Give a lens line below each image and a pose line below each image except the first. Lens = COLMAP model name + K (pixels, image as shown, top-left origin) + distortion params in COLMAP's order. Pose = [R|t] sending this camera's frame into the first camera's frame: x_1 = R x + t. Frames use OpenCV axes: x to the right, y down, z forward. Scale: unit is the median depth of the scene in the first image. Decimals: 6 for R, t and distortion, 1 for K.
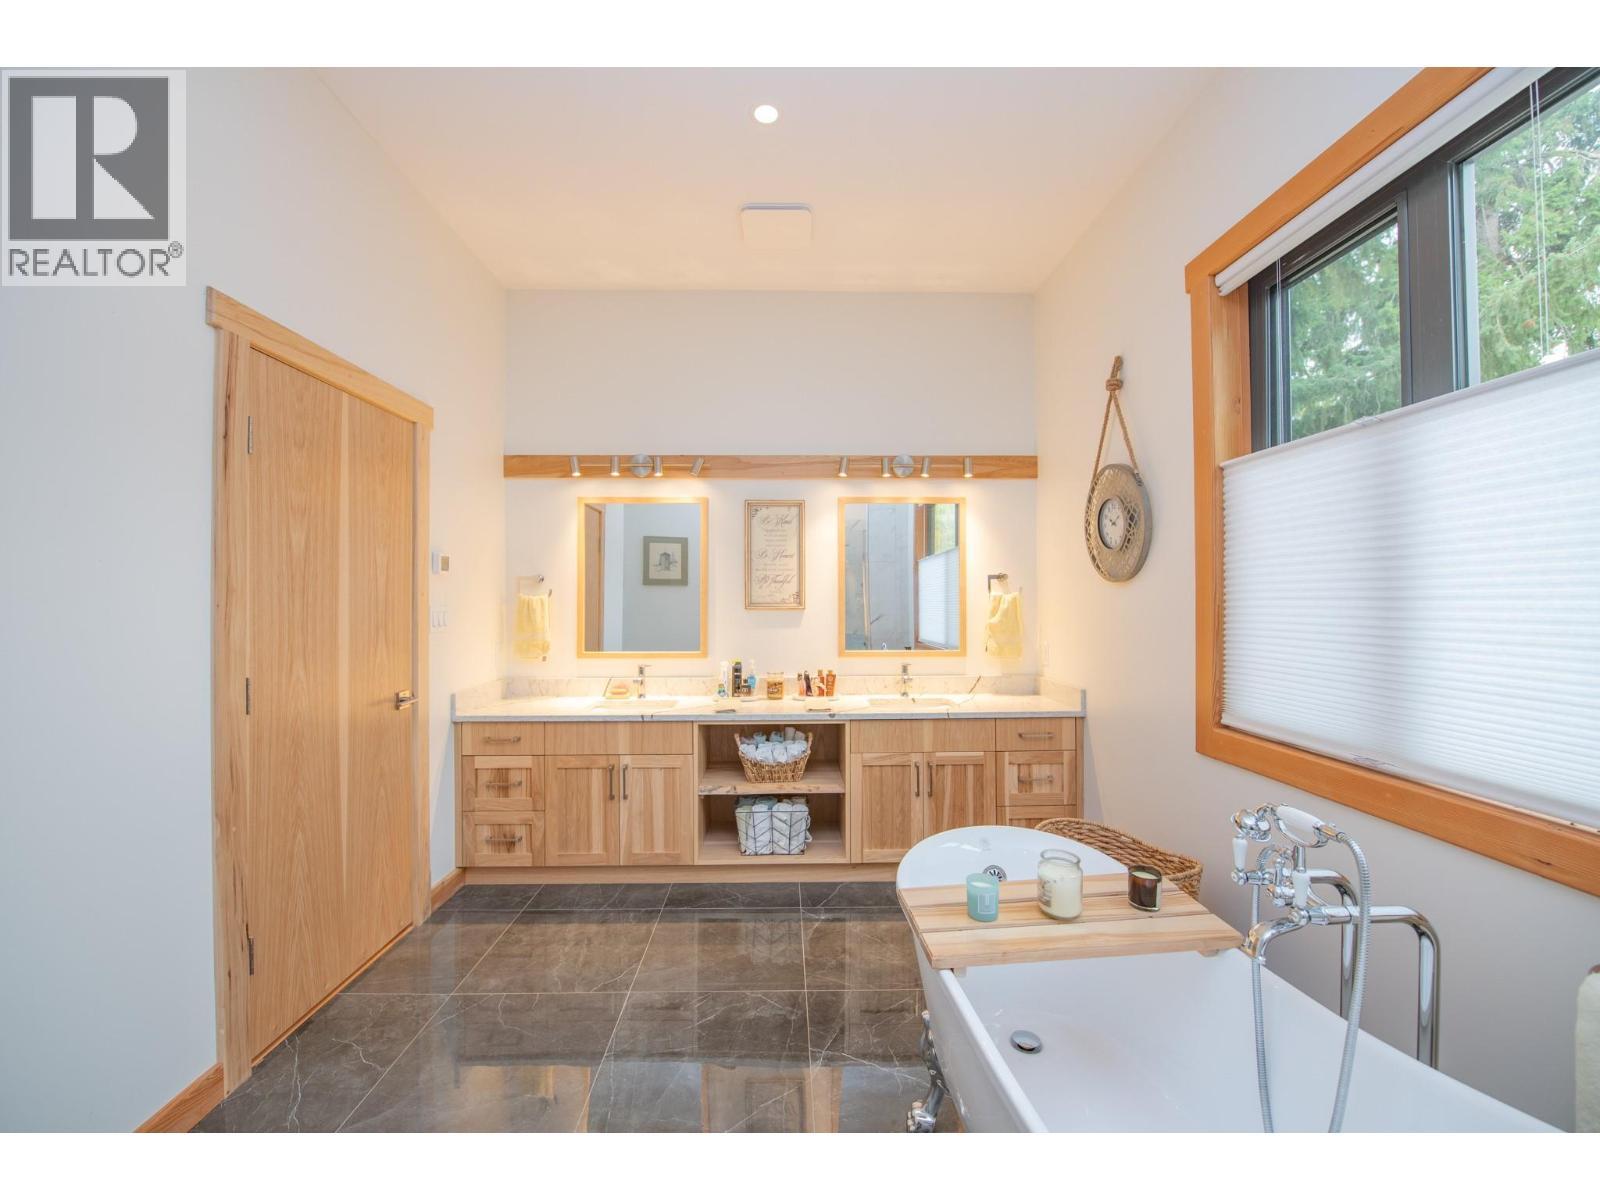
lens RADIAL K [[639.9, 0, 799.8], [0, 639.9, 595.2], [0, 0, 1]] dist [-0.014605, -0.003012]
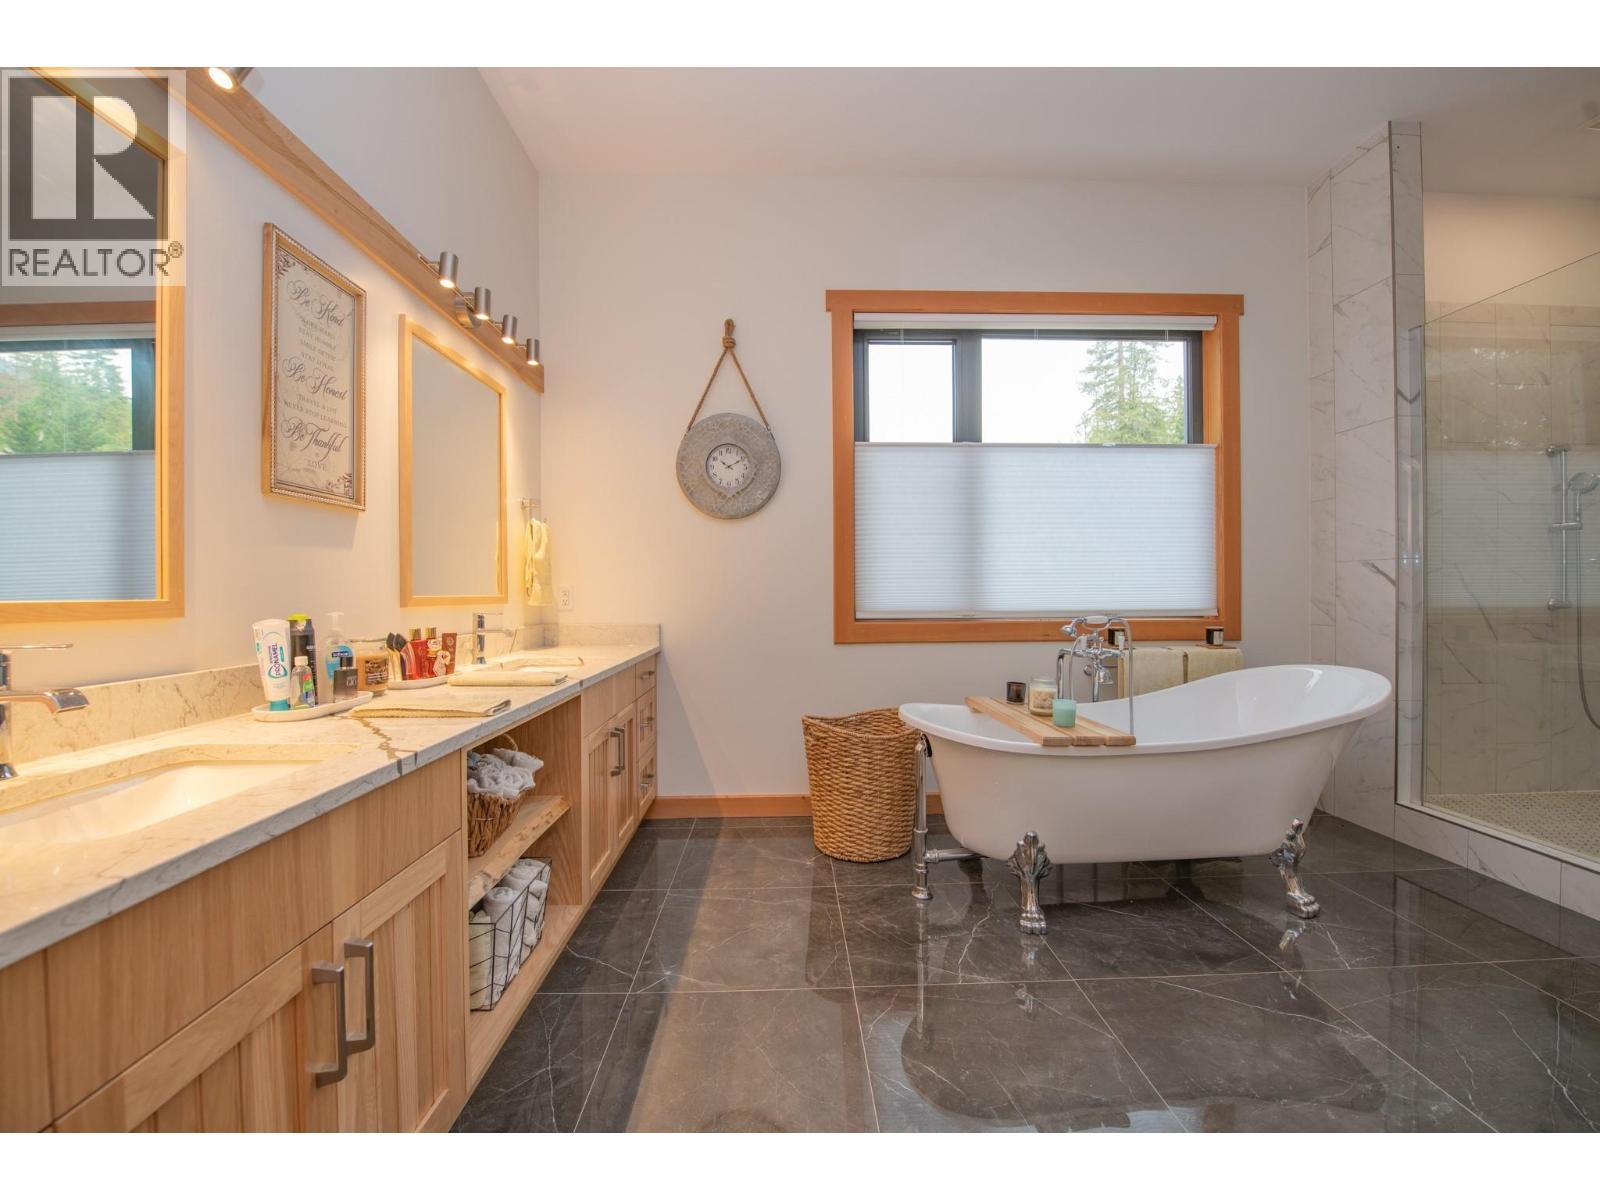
lens RADIAL K [[639.9, 0, 799.2], [0, 639.9, 596.4], [0, 0, 1]] dist [-0.014605, -0.003012]
pose [[0.001322, -0.004051, 0.999991, -0.563262], [-0.001068, 0.999991, 0.004053, 0.098850], [-0.999999, -0.001073, 0.001318, 0.774359]]
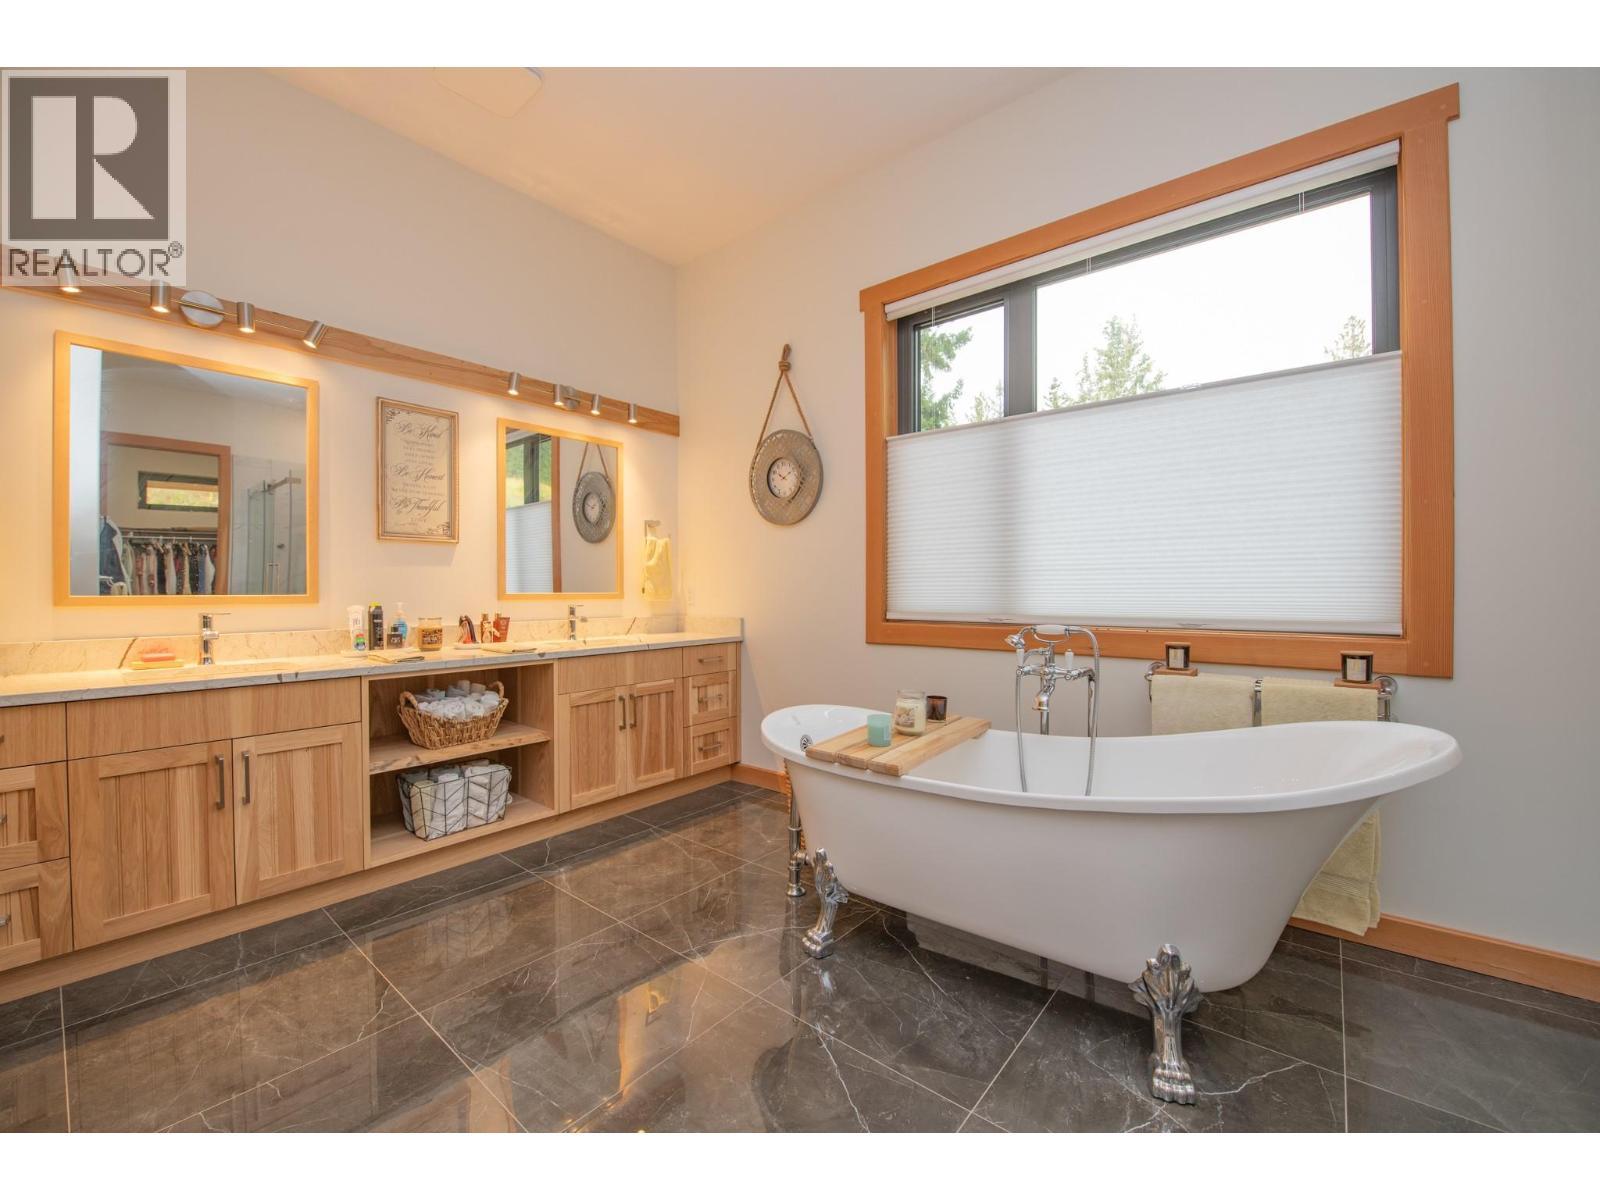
lens RADIAL K [[639.9, 0, 800.9], [0, 639.9, 594.2], [0, 0, 1]] dist [-0.014605, -0.003012]
pose [[0.656801, -0.004437, 0.754051, -0.381072], [-0.004476, 0.999942, 0.009782, 0.091048], [-0.754050, -0.009800, 0.656743, 0.133555]]
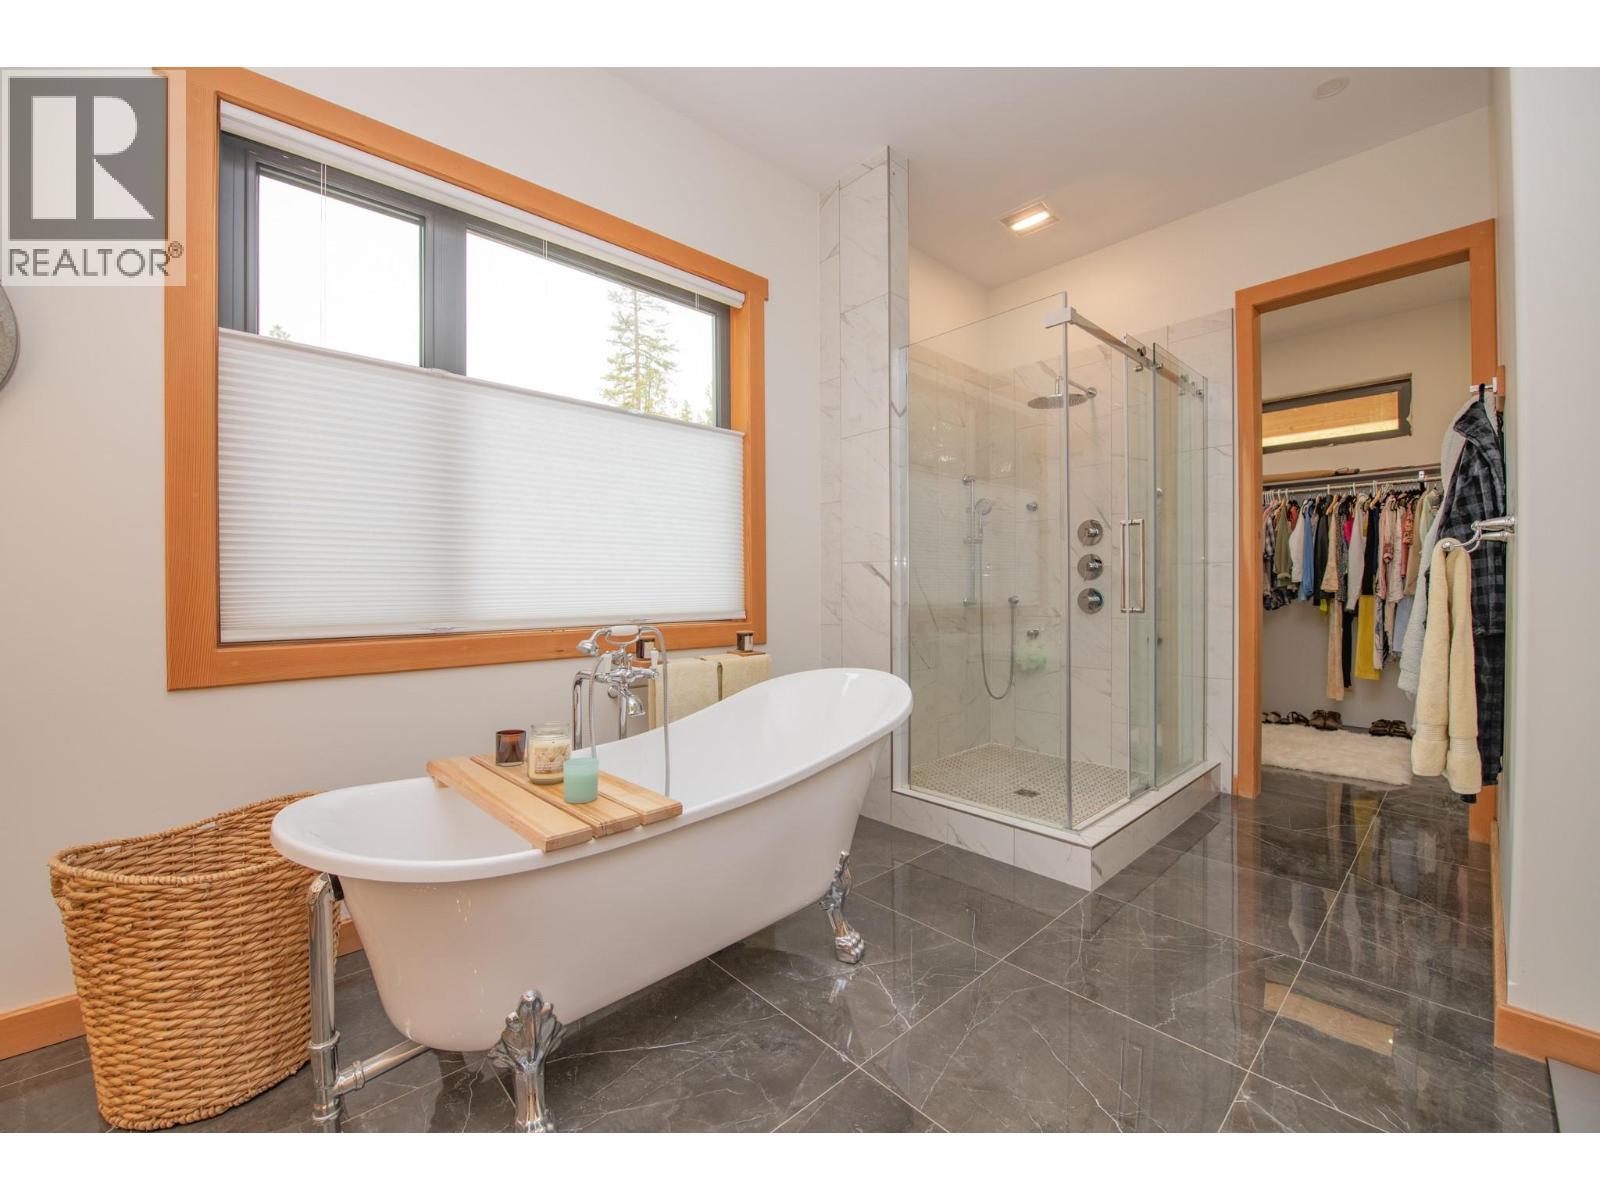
lens RADIAL K [[639.9, 0, 801.0], [0, 639.9, 594.2], [0, 0, 1]] dist [-0.014605, -0.003012]
pose [[-0.656350, 0.000786, 0.754456, -0.308532], [0.003432, 0.999992, 0.001945, 0.096012], [-0.754449, 0.003866, -0.656347, 0.663394]]
